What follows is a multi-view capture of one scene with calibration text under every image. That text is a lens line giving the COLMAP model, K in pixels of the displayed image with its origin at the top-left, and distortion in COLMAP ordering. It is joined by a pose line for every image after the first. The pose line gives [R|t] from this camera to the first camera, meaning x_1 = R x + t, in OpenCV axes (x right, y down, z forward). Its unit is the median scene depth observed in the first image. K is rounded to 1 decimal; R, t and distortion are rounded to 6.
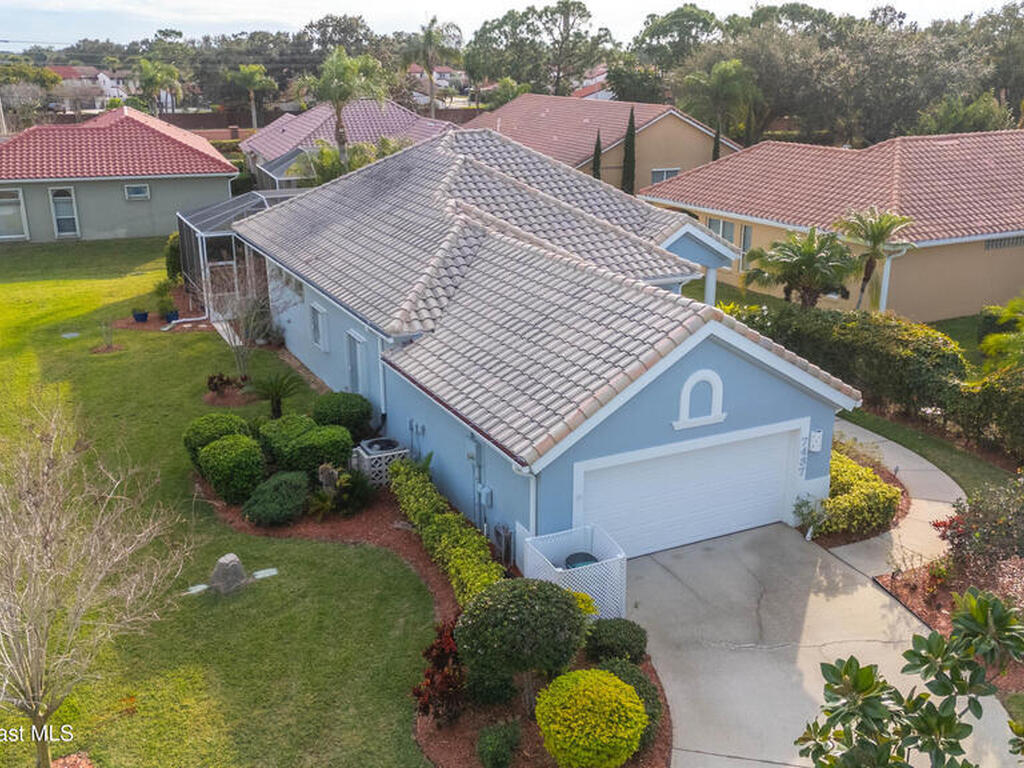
lens RADIAL K [[999.0, 0, 508.0], [0, 999.0, 382.9], [0, 0, 1]] dist [0.088048, -0.106098]
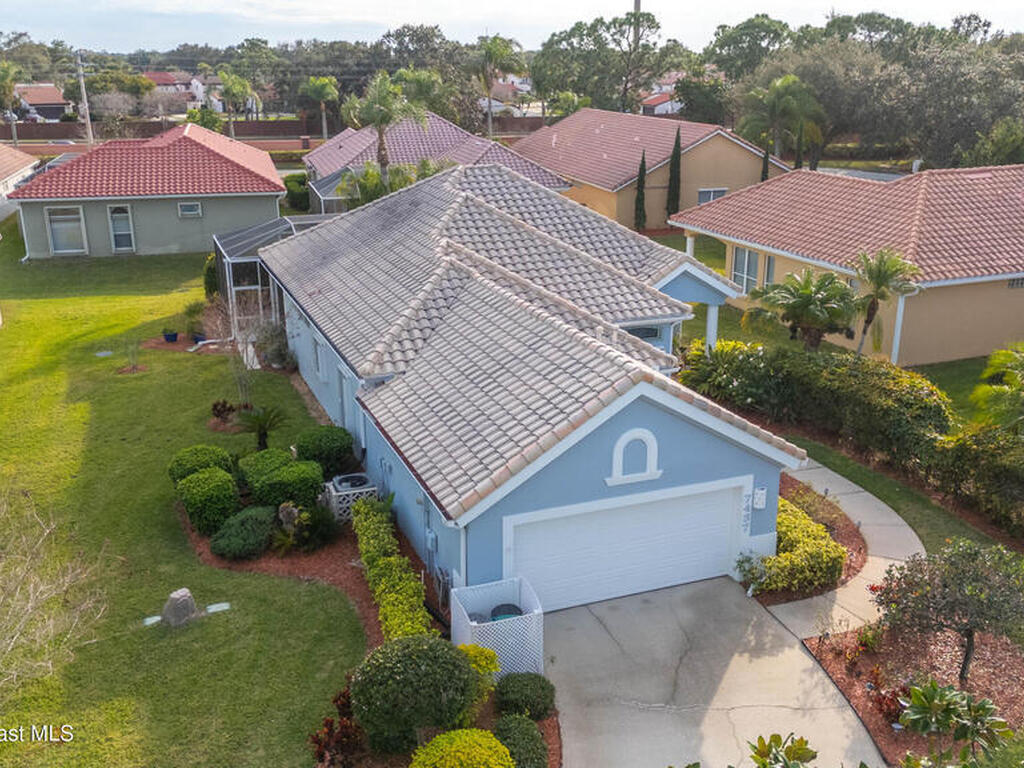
lens RADIAL K [[999.0, 0, 508.0], [0, 999.0, 382.9], [0, 0, 1]] dist [0.088048, -0.106098]
pose [[0.996078, 0.027113, -0.084227, 0.095595], [-0.027066, 0.999632, 0.001700, -0.037244], [0.084242, 0.000586, 0.996445, -0.018857]]
